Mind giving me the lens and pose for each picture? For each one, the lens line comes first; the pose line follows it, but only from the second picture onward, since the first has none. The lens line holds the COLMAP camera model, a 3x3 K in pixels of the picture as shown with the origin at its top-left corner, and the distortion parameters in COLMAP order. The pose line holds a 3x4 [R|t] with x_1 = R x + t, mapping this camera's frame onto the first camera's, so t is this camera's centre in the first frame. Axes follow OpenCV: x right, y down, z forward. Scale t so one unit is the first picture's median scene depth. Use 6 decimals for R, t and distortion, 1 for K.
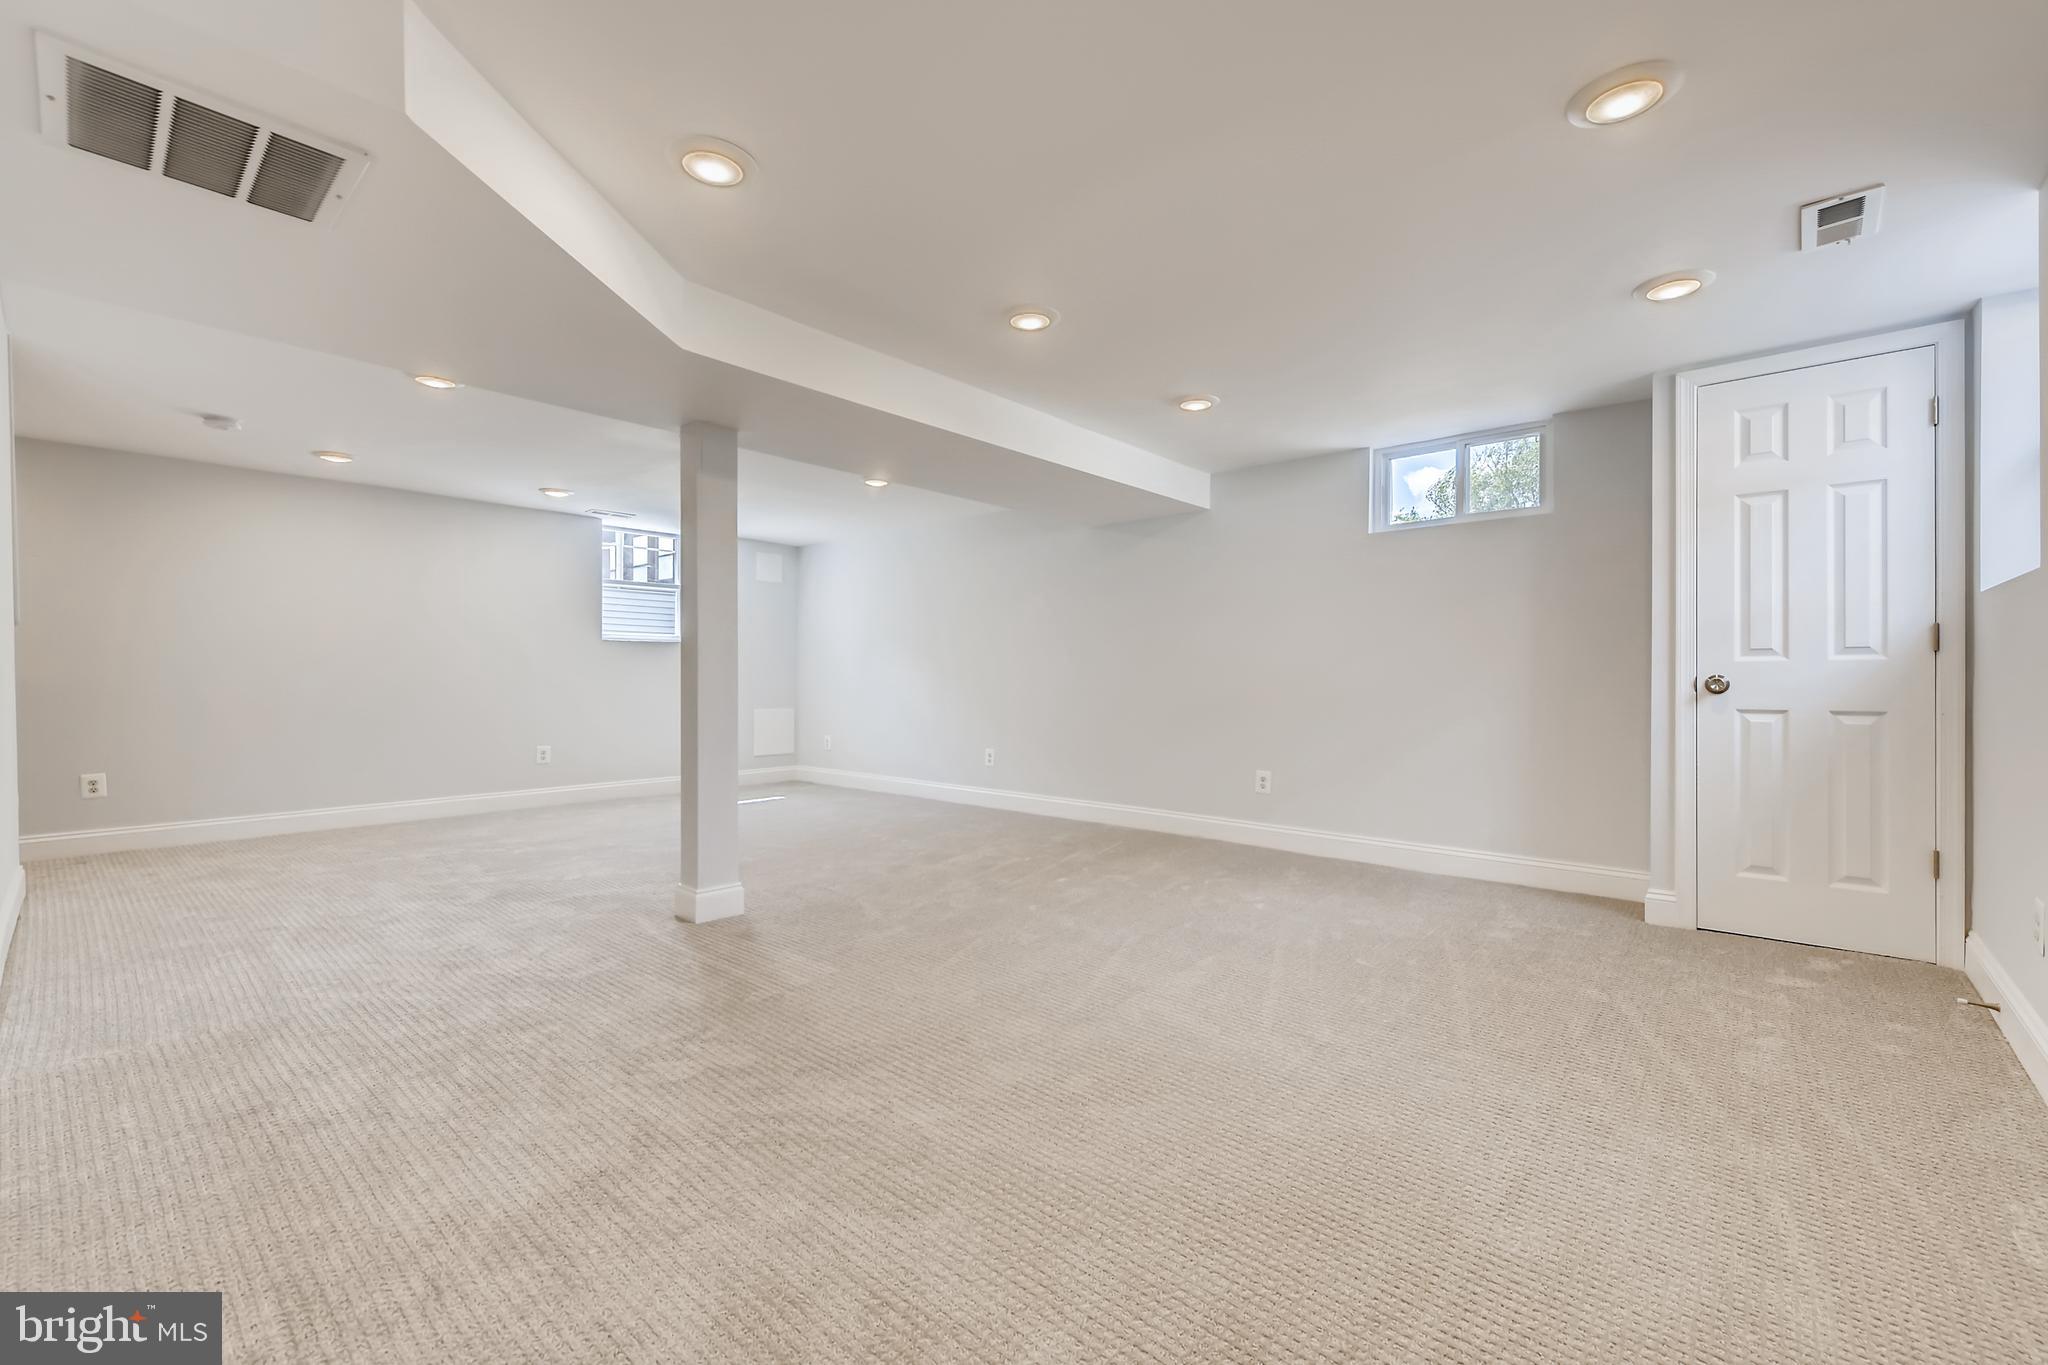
lens RADIAL K [[825.6, 0, 1035.1], [0, 825.6, 669.2], [0, 0, 1]] dist [0.001297, -0.000848]
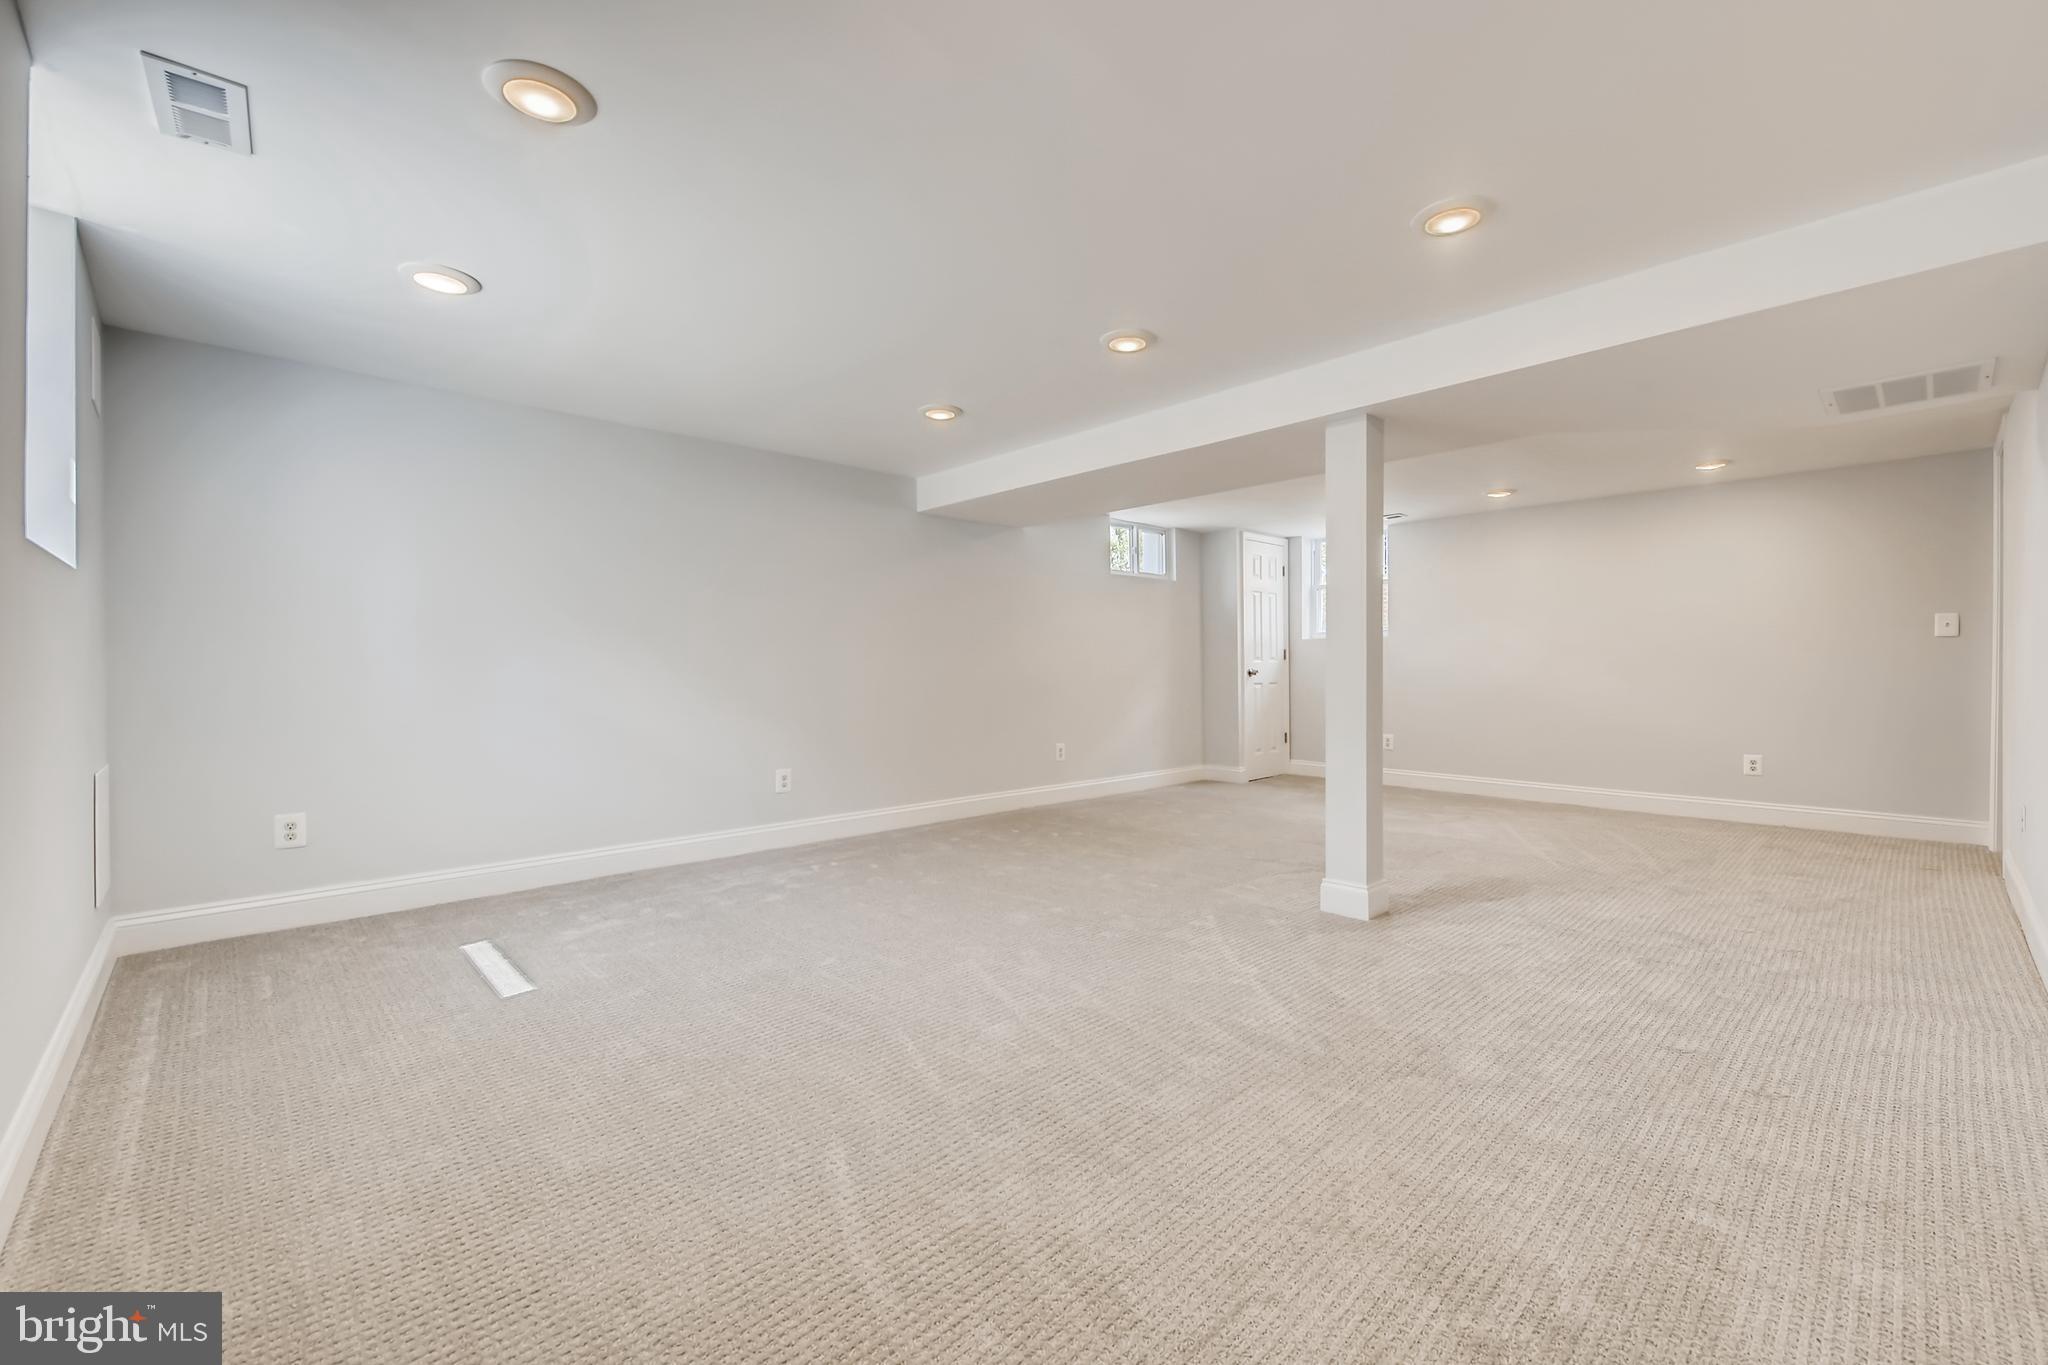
lens RADIAL K [[825.6, 0, 1035.1], [0, 825.6, 669.2], [0, 0, 1]] dist [0.001297, -0.000848]
pose [[0.093488, 0.003439, 0.995614, -1.240082], [-0.001455, 0.999993, -0.003317, 0.015532], [-0.995619, -0.001139, 0.093492, 1.144285]]
